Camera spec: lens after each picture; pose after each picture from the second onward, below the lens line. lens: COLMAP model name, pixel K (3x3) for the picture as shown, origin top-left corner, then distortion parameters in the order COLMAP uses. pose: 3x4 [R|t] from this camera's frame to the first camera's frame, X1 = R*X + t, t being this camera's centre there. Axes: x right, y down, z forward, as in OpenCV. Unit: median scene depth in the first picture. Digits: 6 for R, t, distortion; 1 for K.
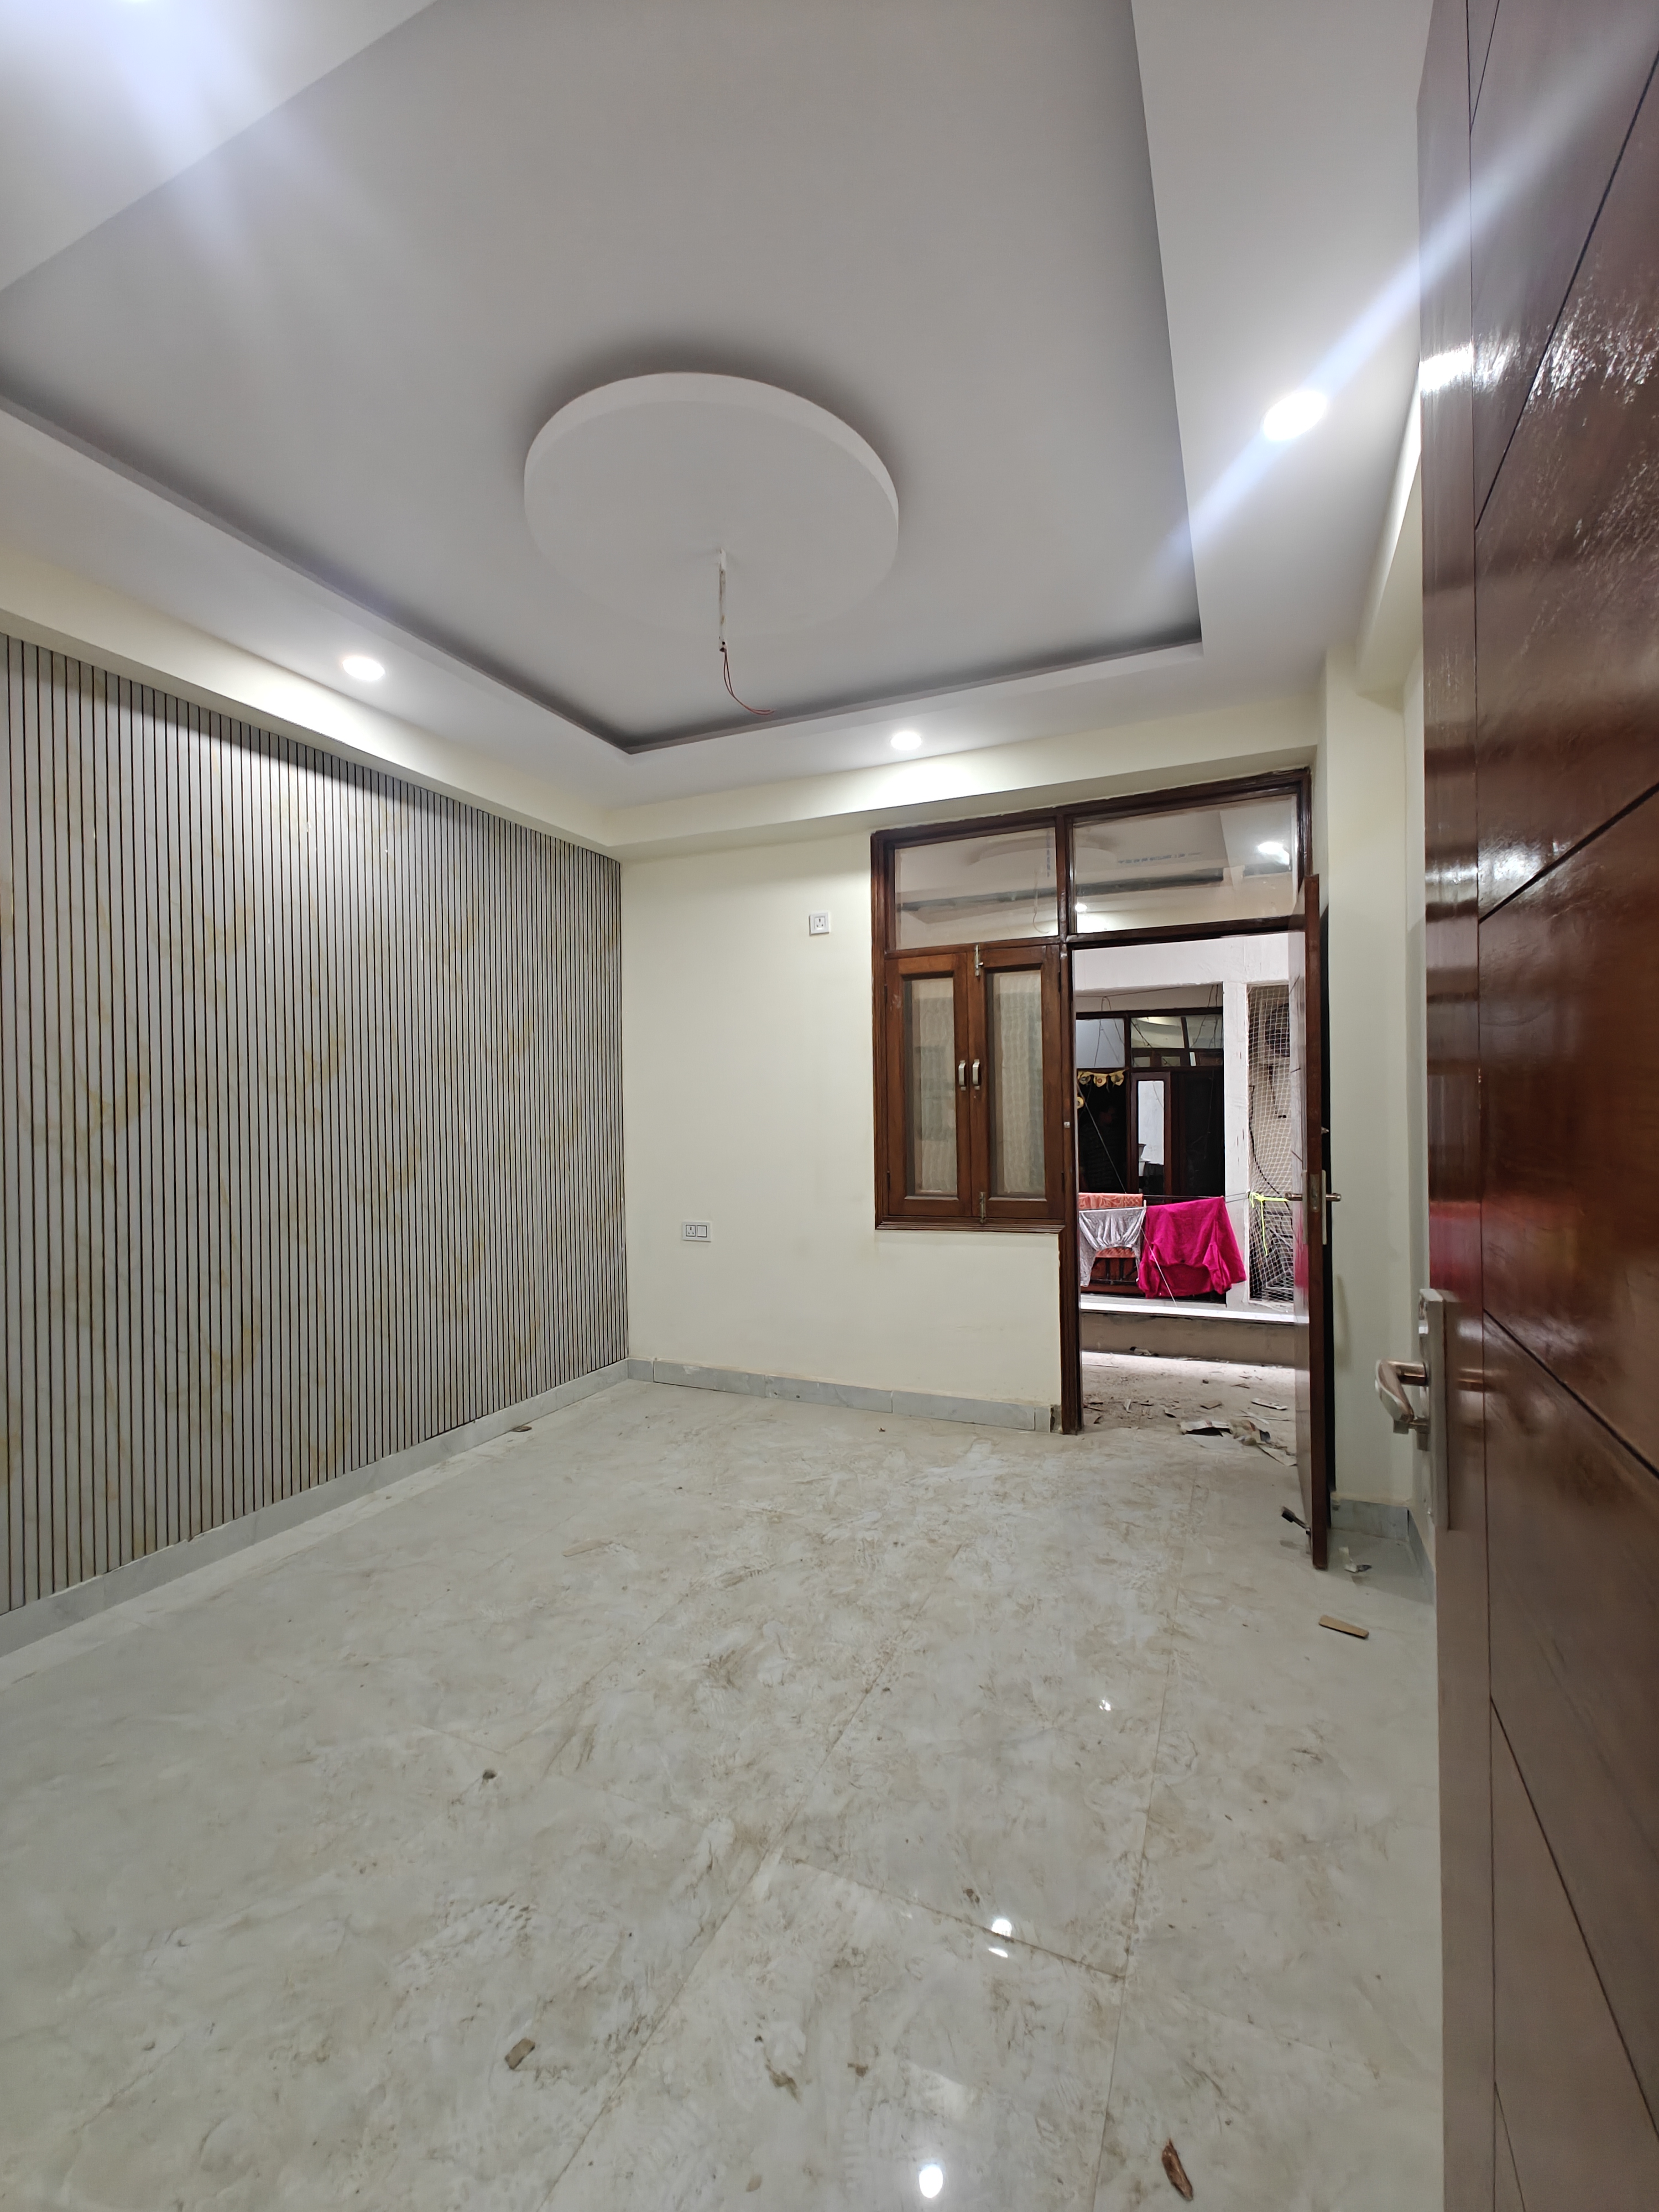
lens RADIAL K [[928.9, 0, 839.4], [0, 928.9, 1110.4], [0, 0, 1]] dist [-0.002384, 0.000056]
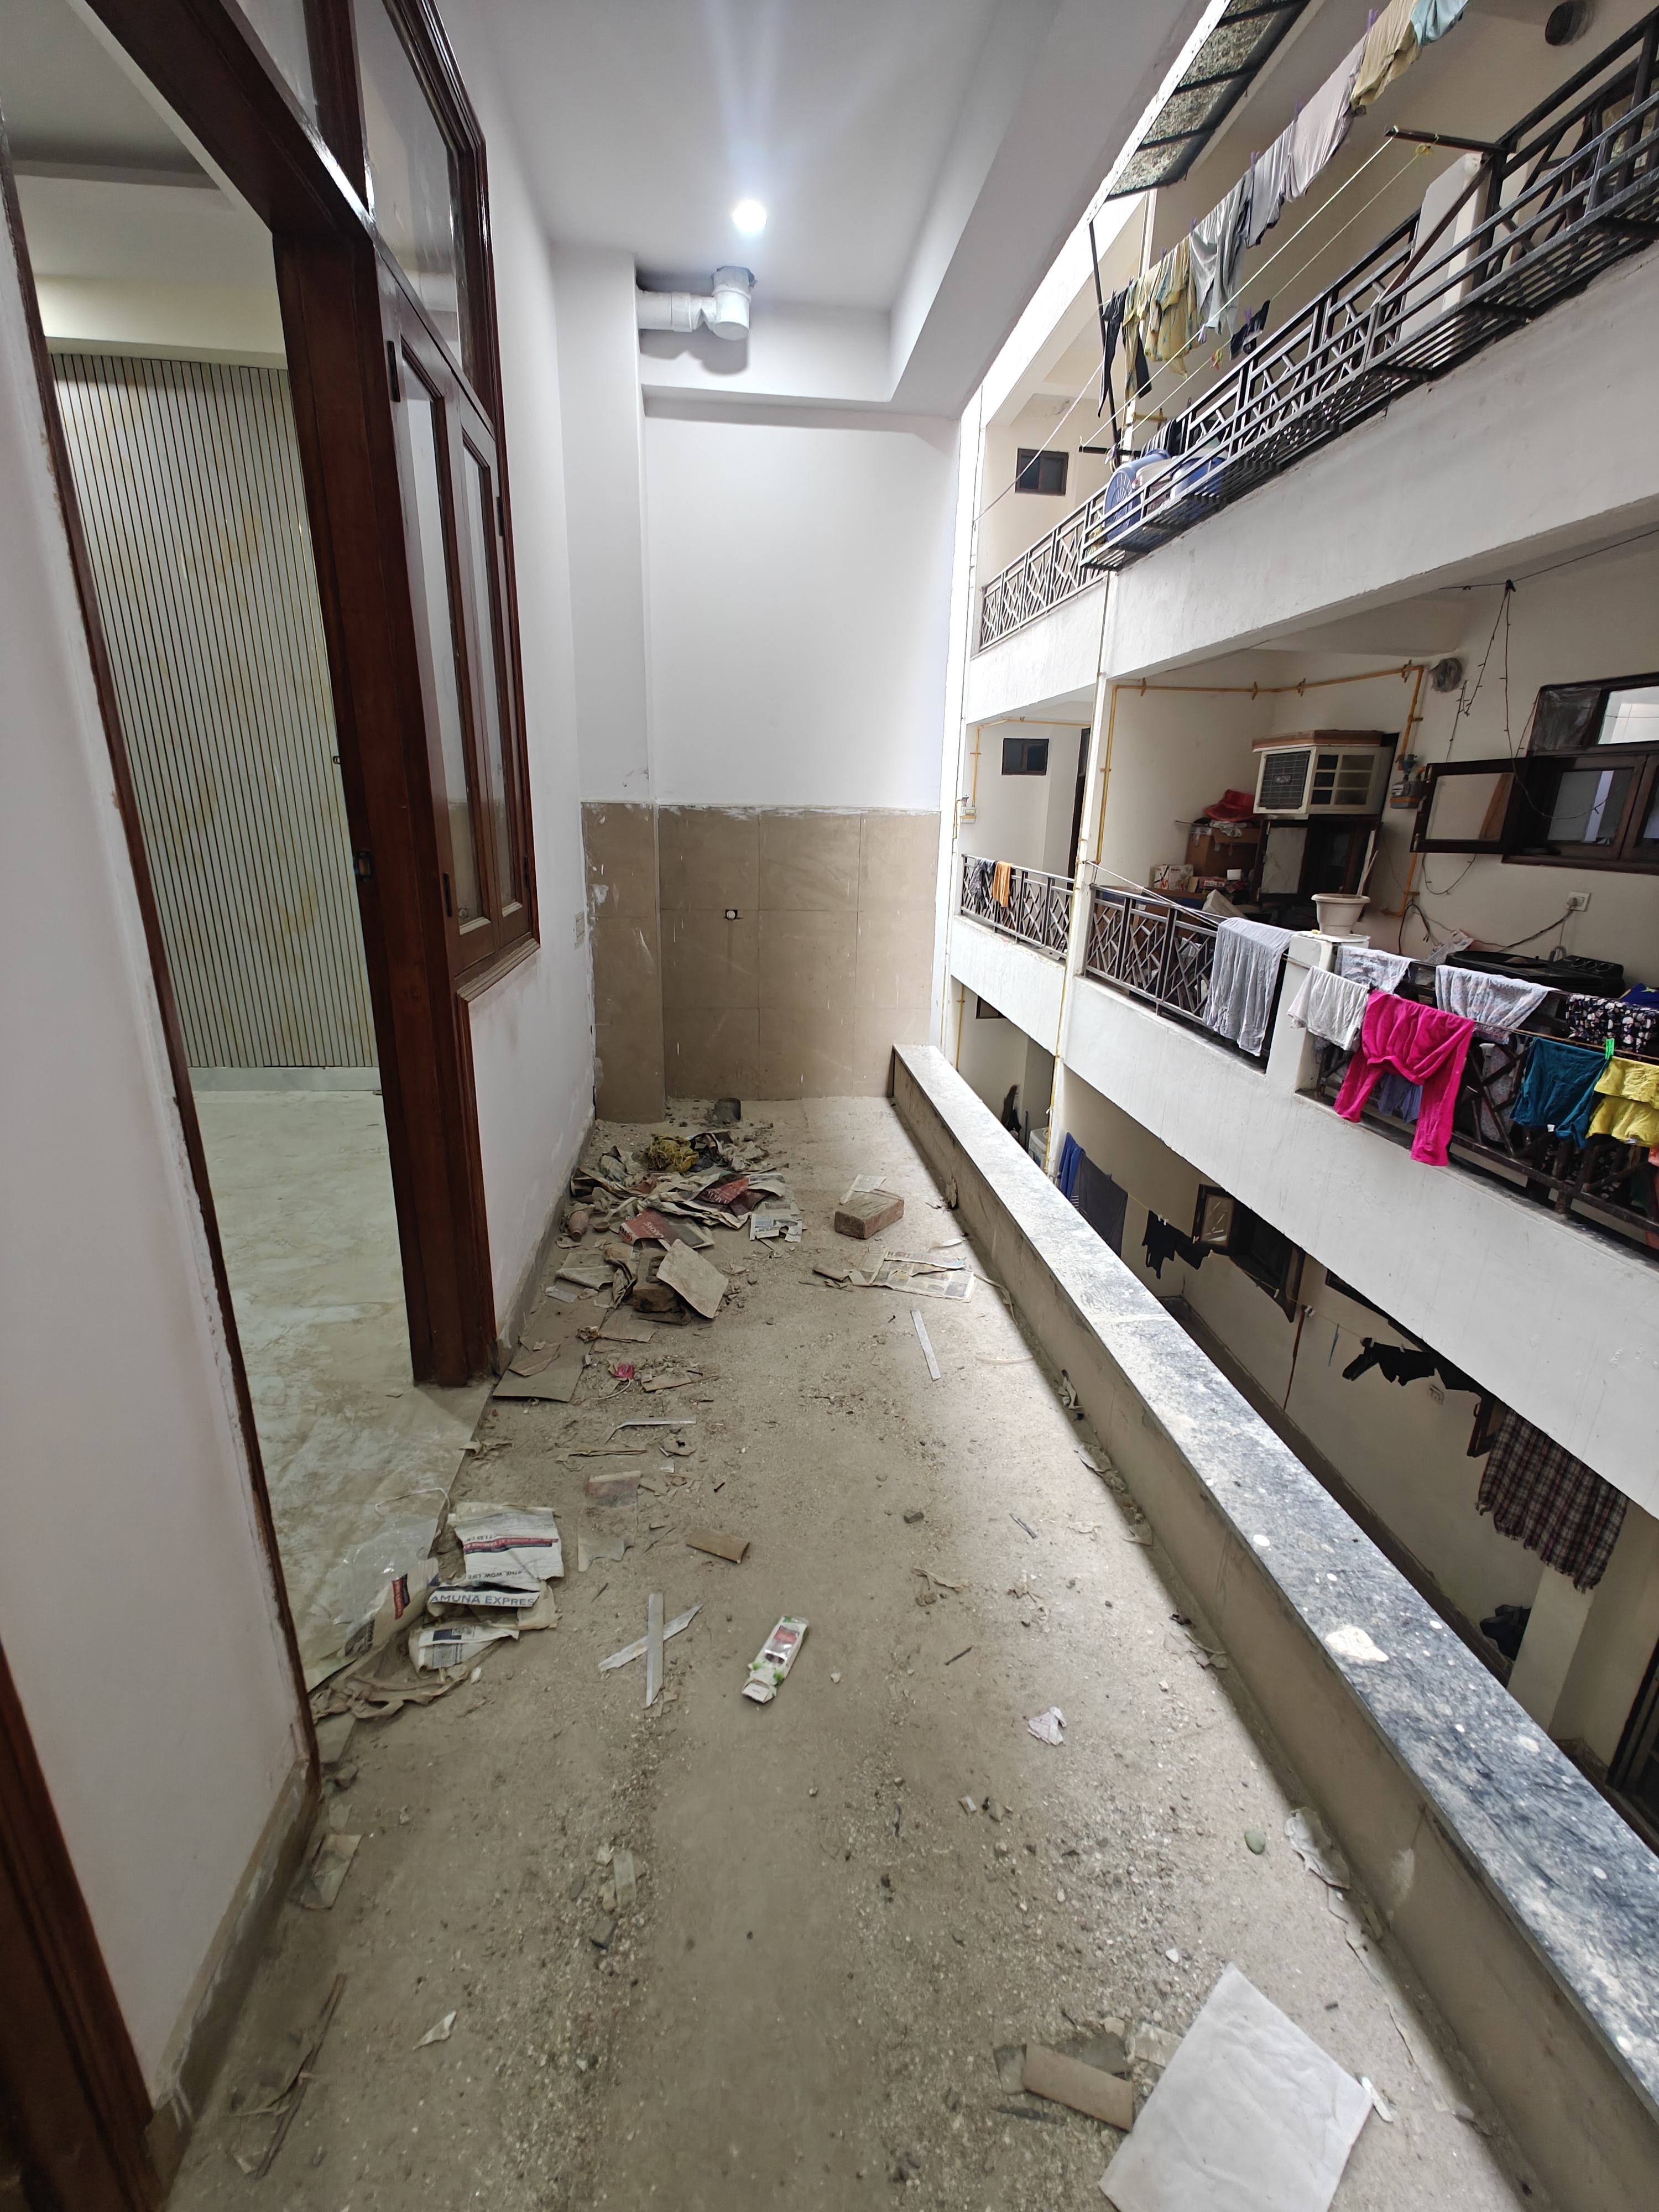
lens RADIAL K [[902.7, 0, 829.5], [0, 902.7, 1106.0], [0, 0, 1]] dist [0.008304, -0.000020]
pose [[0.518386, 0.295385, -0.802511, 0.769028], [-0.057173, 0.948320, 0.312123, 0.020575], [0.853233, -0.115918, 0.508484, 0.982460]]
